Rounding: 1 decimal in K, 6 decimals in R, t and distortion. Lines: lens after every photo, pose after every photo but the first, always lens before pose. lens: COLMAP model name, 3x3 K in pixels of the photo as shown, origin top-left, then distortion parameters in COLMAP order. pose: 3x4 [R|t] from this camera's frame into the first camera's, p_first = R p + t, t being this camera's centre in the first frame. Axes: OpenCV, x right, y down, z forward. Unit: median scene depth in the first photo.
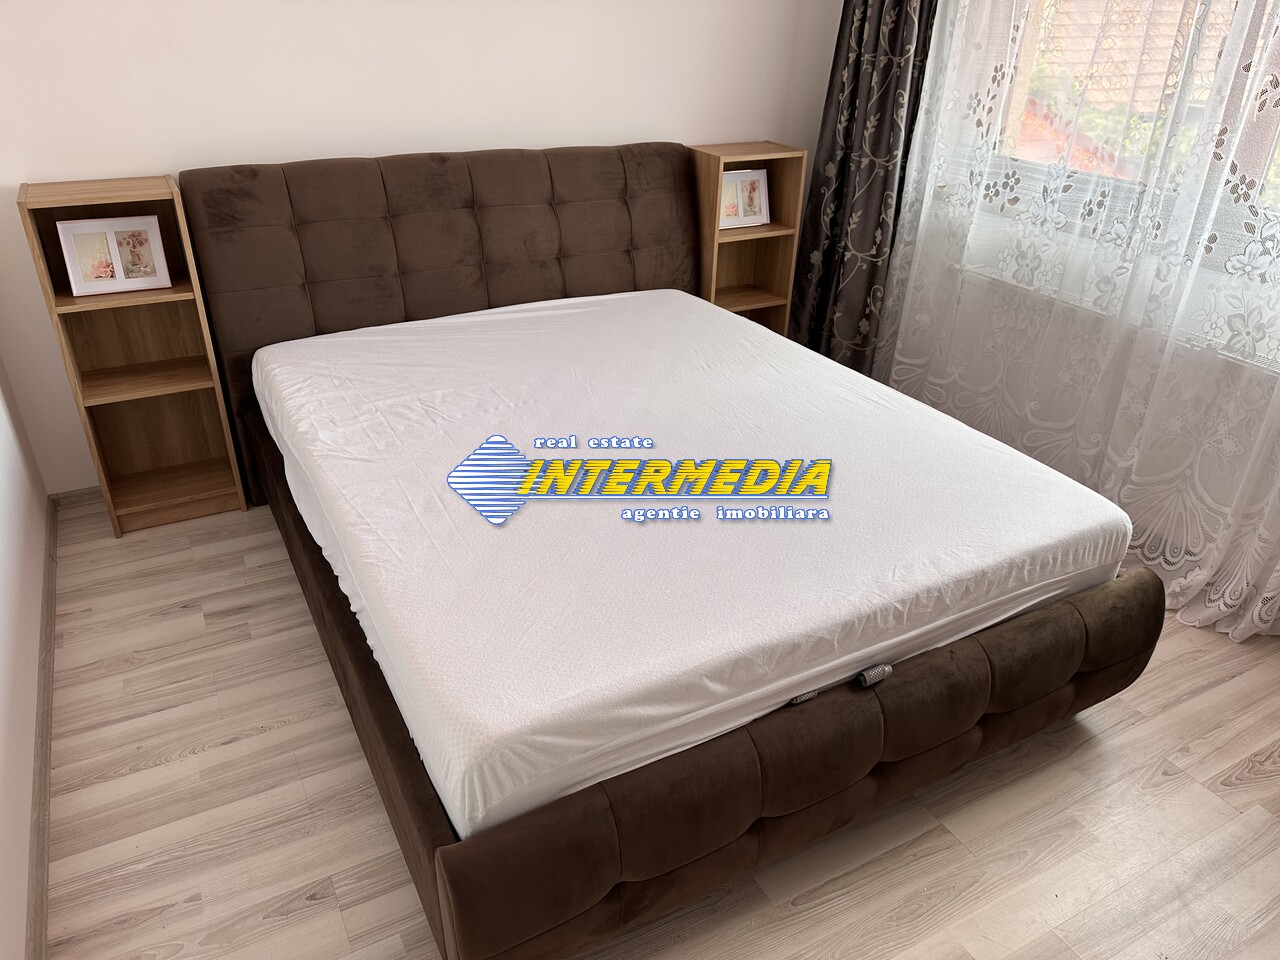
lens RADIAL K [[904.0, 0, 640.0], [0, 904.0, 480.0], [0, 0, 1]] dist [0.054879, -0.068002]
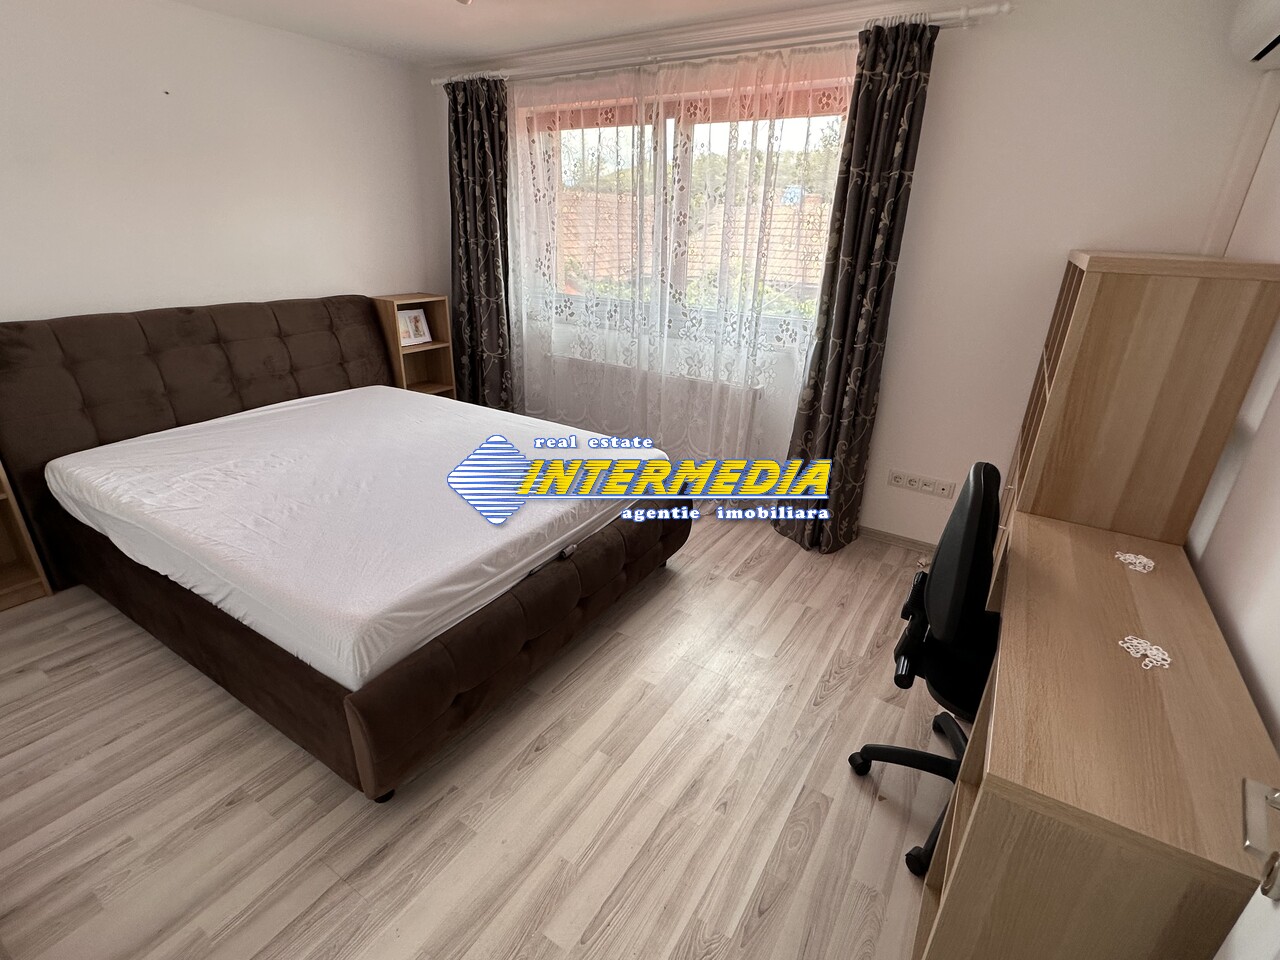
lens RADIAL K [[625.6, 0, 640.0], [0, 625.6, 480.0], [0, 0, 1]] dist [-0.001152, -0.000550]
pose [[0.871651, -0.181353, 0.455341, -0.096309], [0.223742, 0.973808, -0.040459, 0.093814], [-0.436078, 0.137145, 0.889397, -0.117158]]
